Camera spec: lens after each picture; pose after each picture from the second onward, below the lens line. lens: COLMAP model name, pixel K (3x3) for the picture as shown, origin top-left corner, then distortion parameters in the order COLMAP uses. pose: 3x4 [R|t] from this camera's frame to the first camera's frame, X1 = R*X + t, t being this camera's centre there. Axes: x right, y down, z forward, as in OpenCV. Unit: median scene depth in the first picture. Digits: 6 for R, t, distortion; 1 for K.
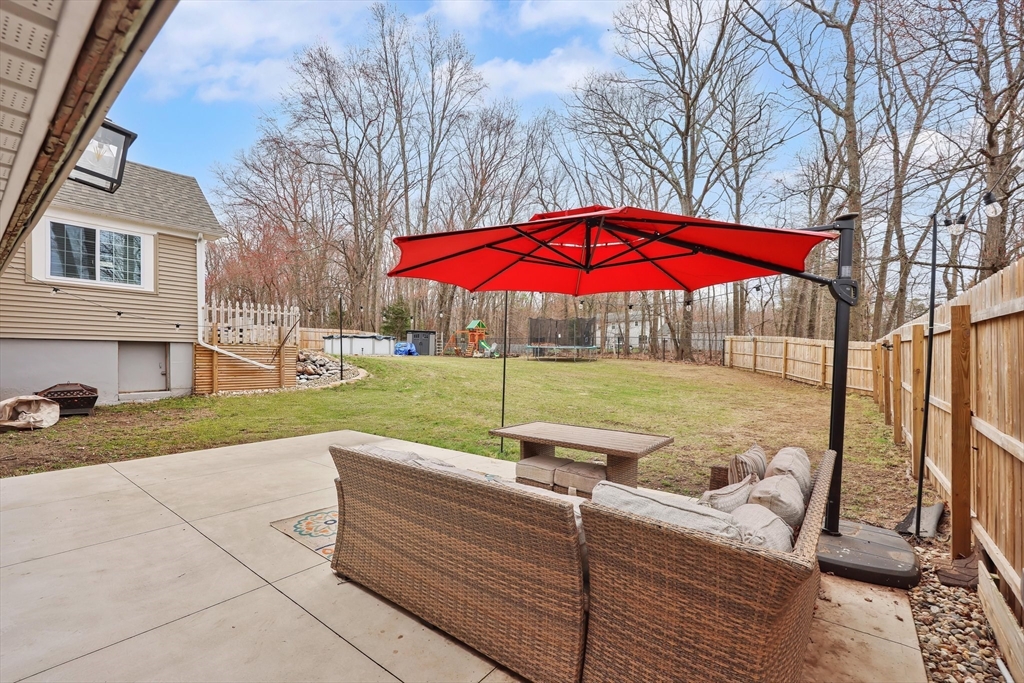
lens RADIAL K [[427.8, 0, 515.0], [0, 427.8, 342.1], [0, 0, 1]] dist [0.000019, -0.000200]
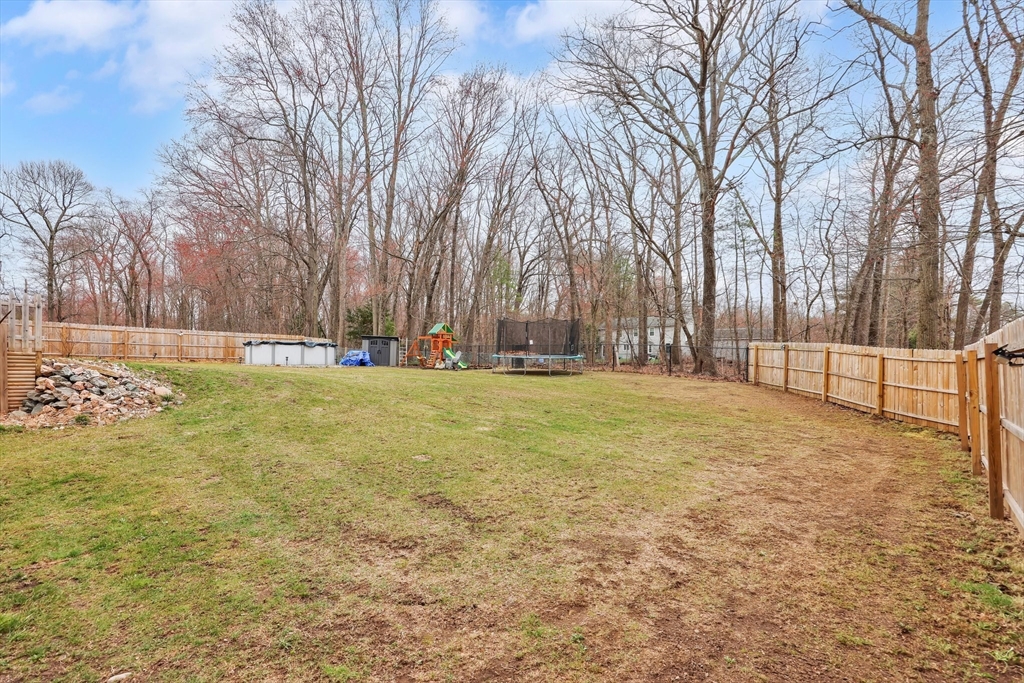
lens RADIAL K [[465.0, 0, 511.6], [0, 465.0, 347.7], [0, 0, 1]] dist [0.000822, 0.000765]
pose [[0.998009, 0.002525, -0.063022, 0.098391], [-0.003030, 0.999964, -0.007916, 0.001668], [0.063000, 0.008091, 0.997981, 0.120832]]
